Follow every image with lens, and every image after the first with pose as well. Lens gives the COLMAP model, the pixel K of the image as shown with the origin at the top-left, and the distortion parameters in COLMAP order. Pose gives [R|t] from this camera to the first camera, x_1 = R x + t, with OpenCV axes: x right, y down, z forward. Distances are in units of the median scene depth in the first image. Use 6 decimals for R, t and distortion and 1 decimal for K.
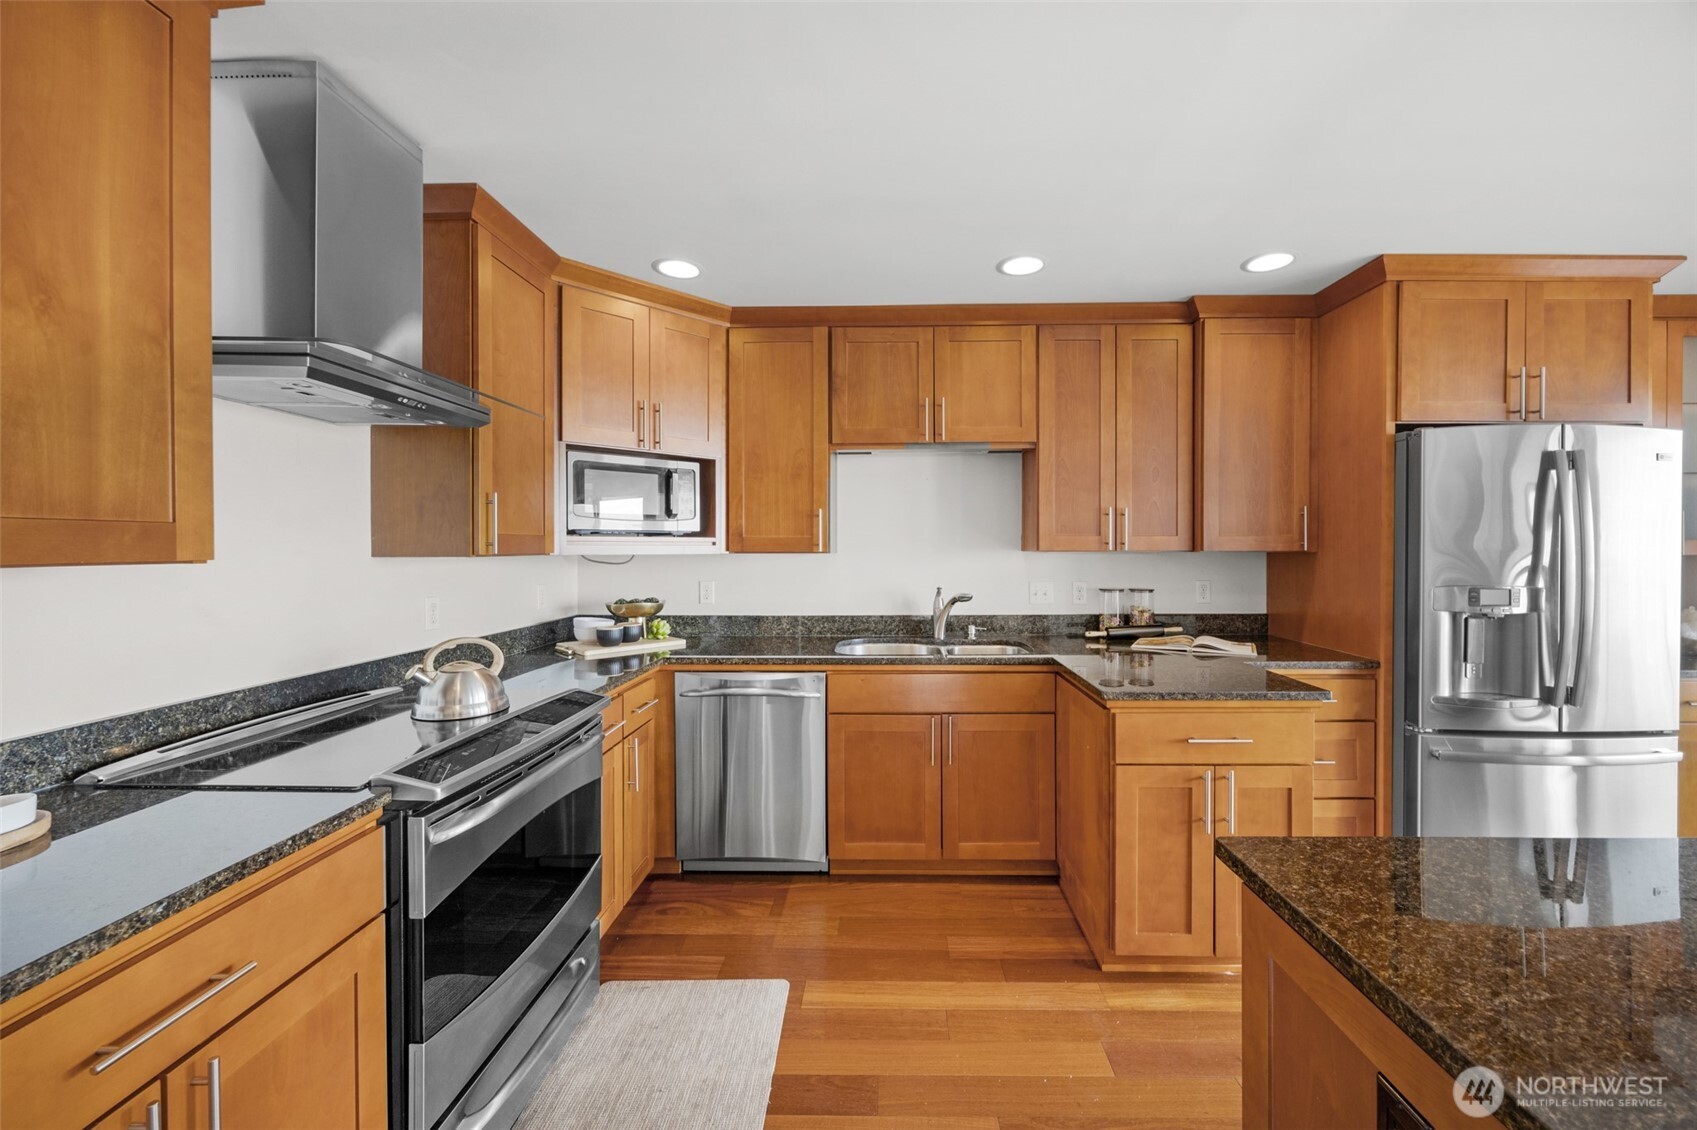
lens RADIAL K [[651.6, 0, 902.1], [0, 651.6, 555.7], [0, 0, 1]] dist [-0.000736, 0.000221]
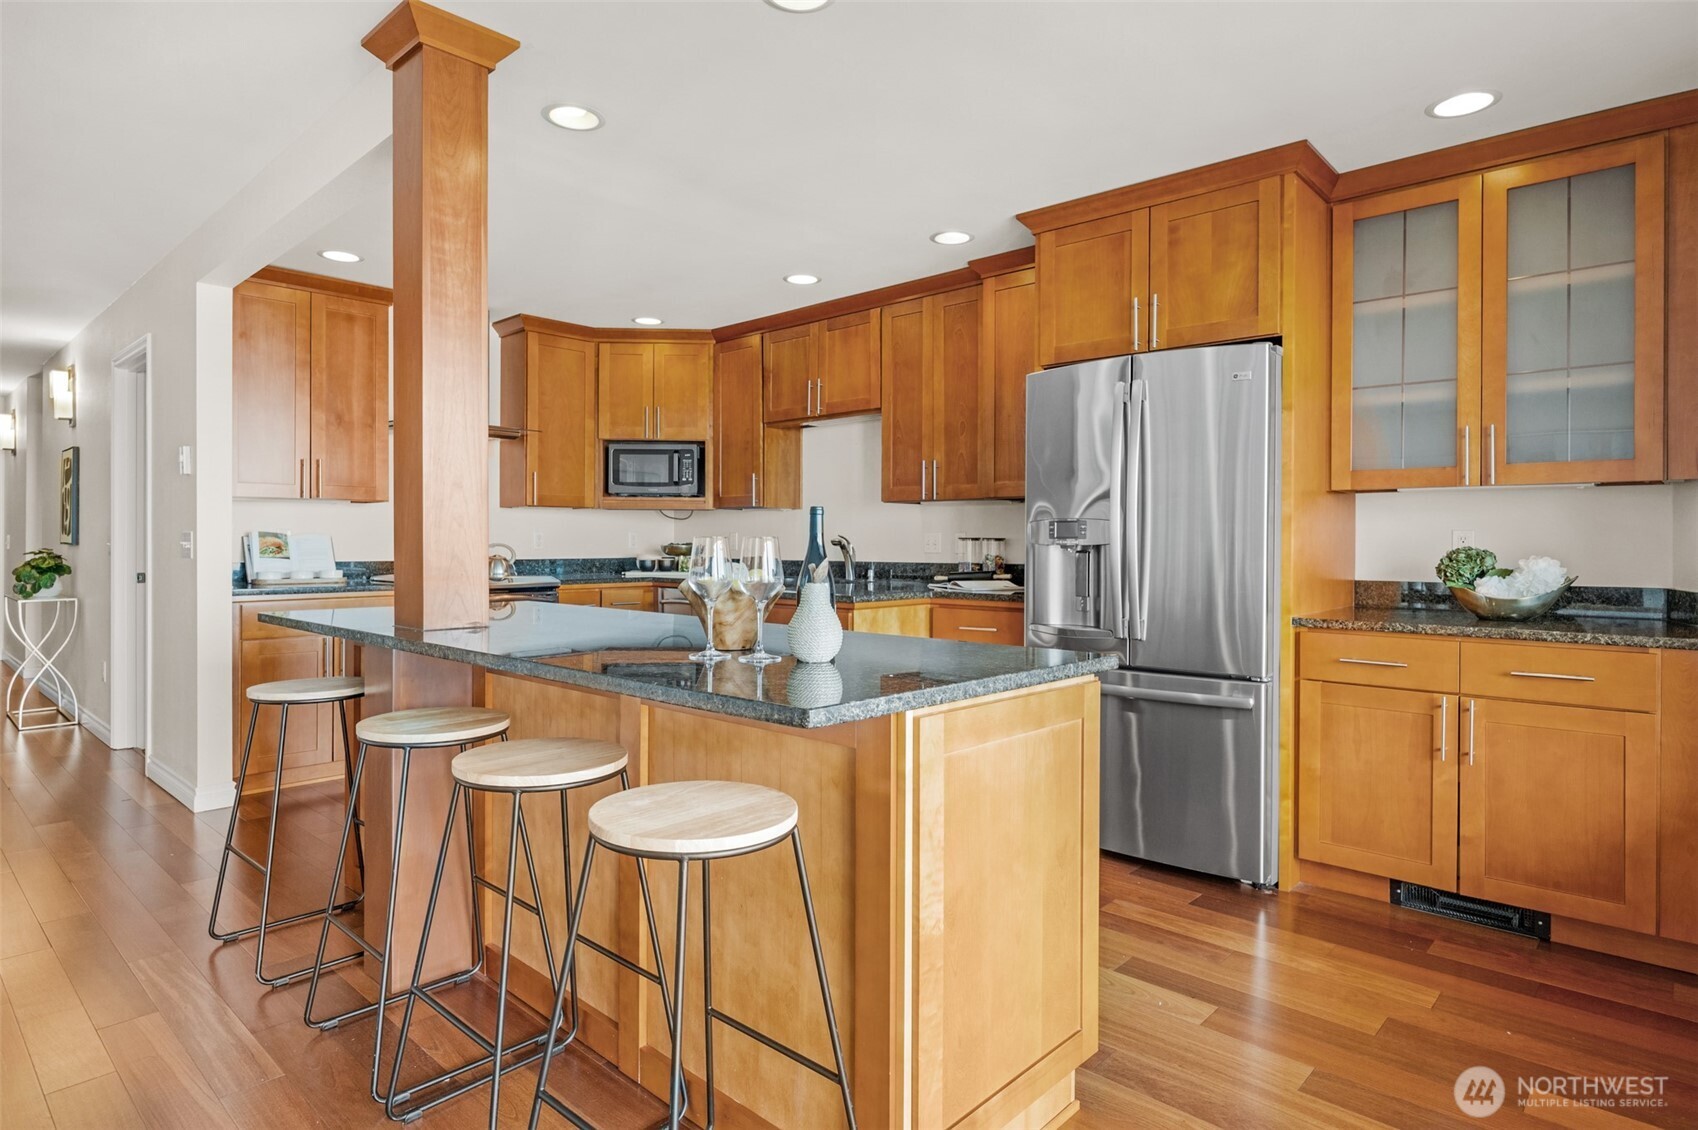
lens RADIAL K [[953.4, 0, 853.3], [0, 953.4, 545.1], [0, 0, 1]] dist [-0.003161, -0.000340]
pose [[0.739135, 0.007009, -0.673521, 1.512813], [-0.012899, 0.999910, -0.003750, 0.088942], [0.673434, 0.011459, 0.739159, -0.324339]]
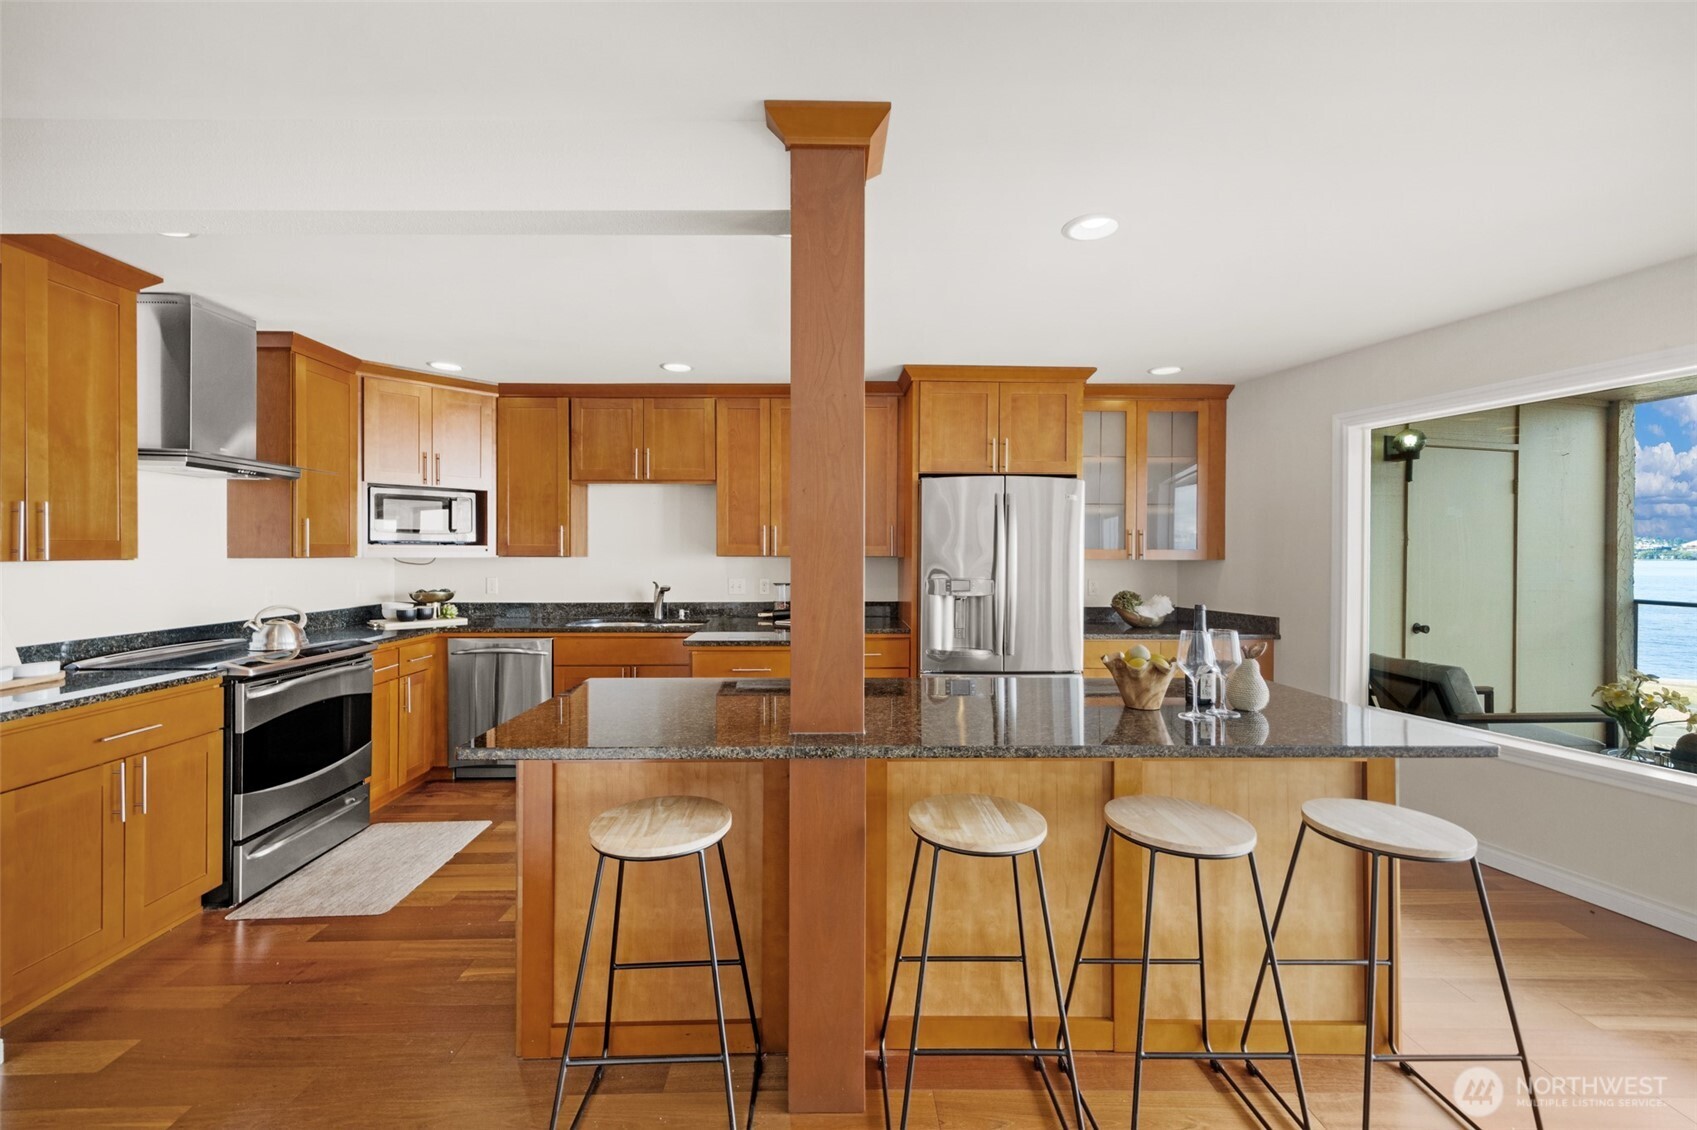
lens RADIAL K [[690.6, 0, 852.8], [0, 690.6, 558.4], [0, 0, 1]] dist [0.017070, -0.000271]
pose [[0.999775, 0.002641, 0.021028, 0.547951], [-0.002548, 0.999987, -0.004451, 0.004653], [-0.021039, 0.004397, 0.999769, -0.600882]]
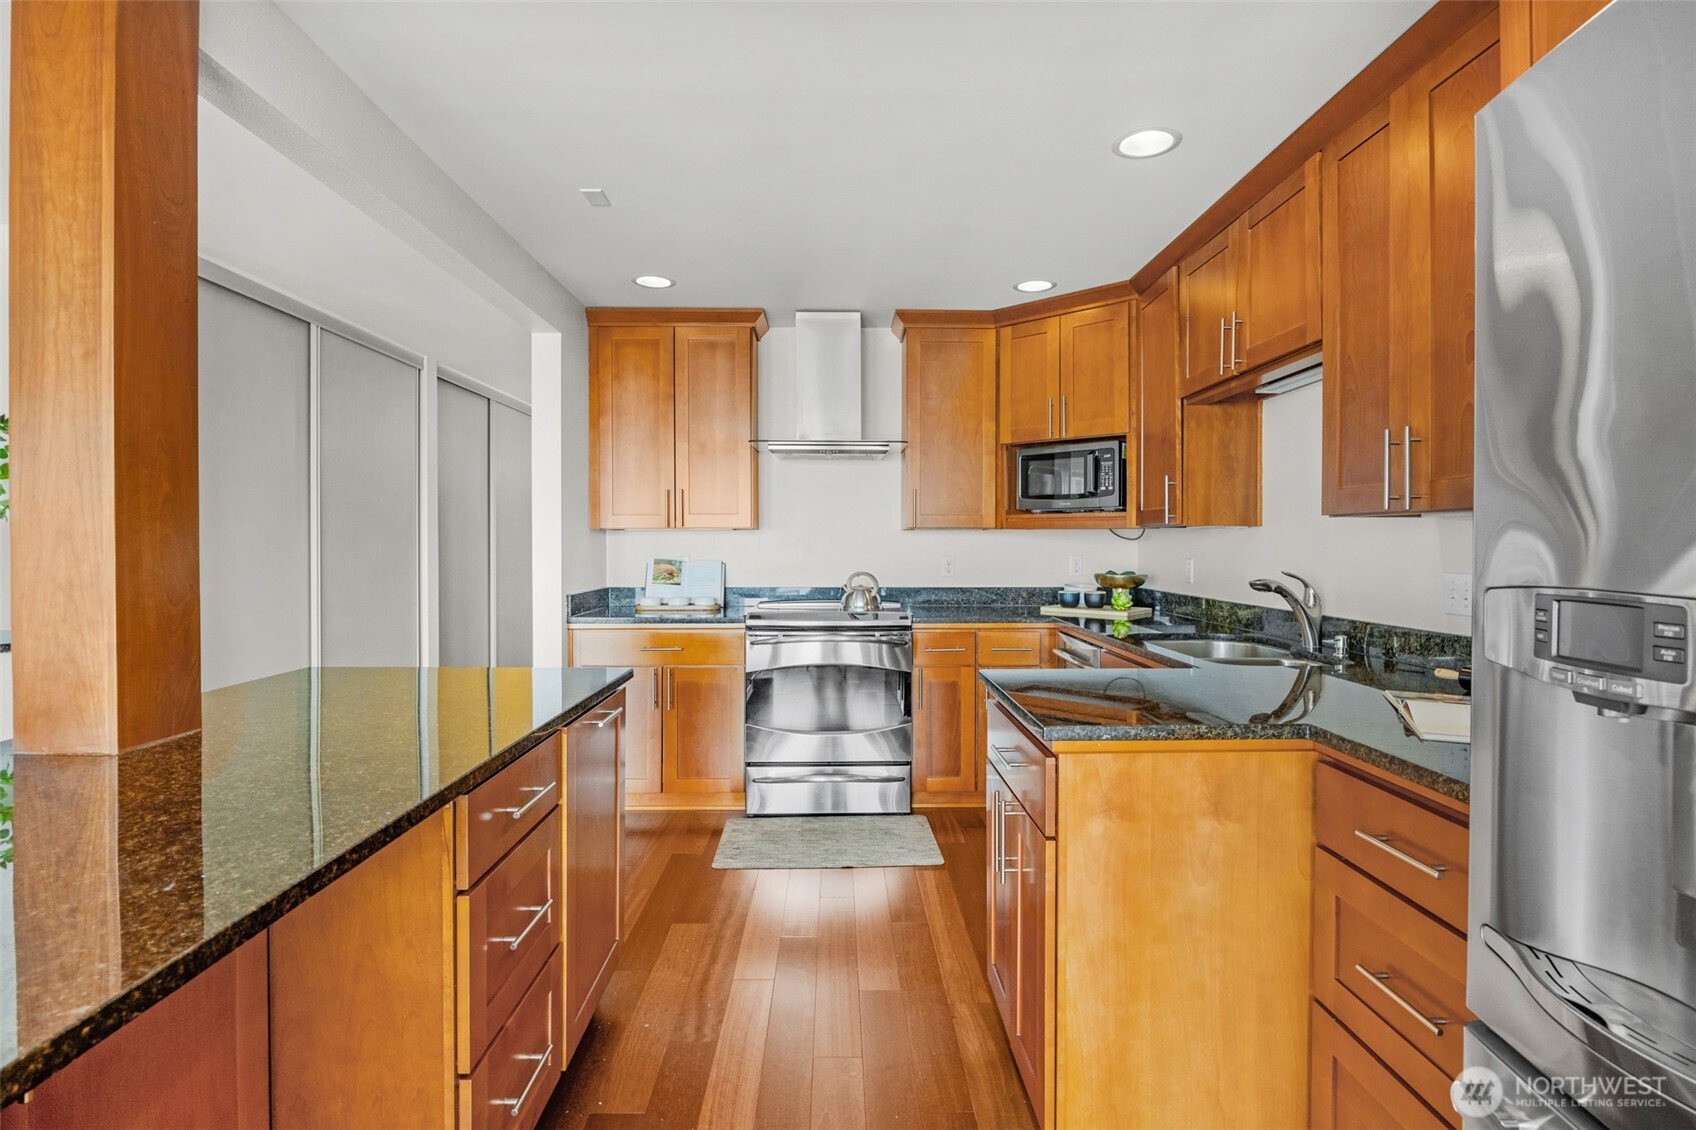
lens RADIAL K [[806.6, 0, 836.3], [0, 806.6, 545.2], [0, 0, 1]] dist [-0.018867, -0.000098]
pose [[0.018420, 0.006039, -0.999812, 1.100795], [-0.014471, 0.999879, 0.005772, 0.026630], [0.999726, 0.014362, 0.018505, 0.611752]]
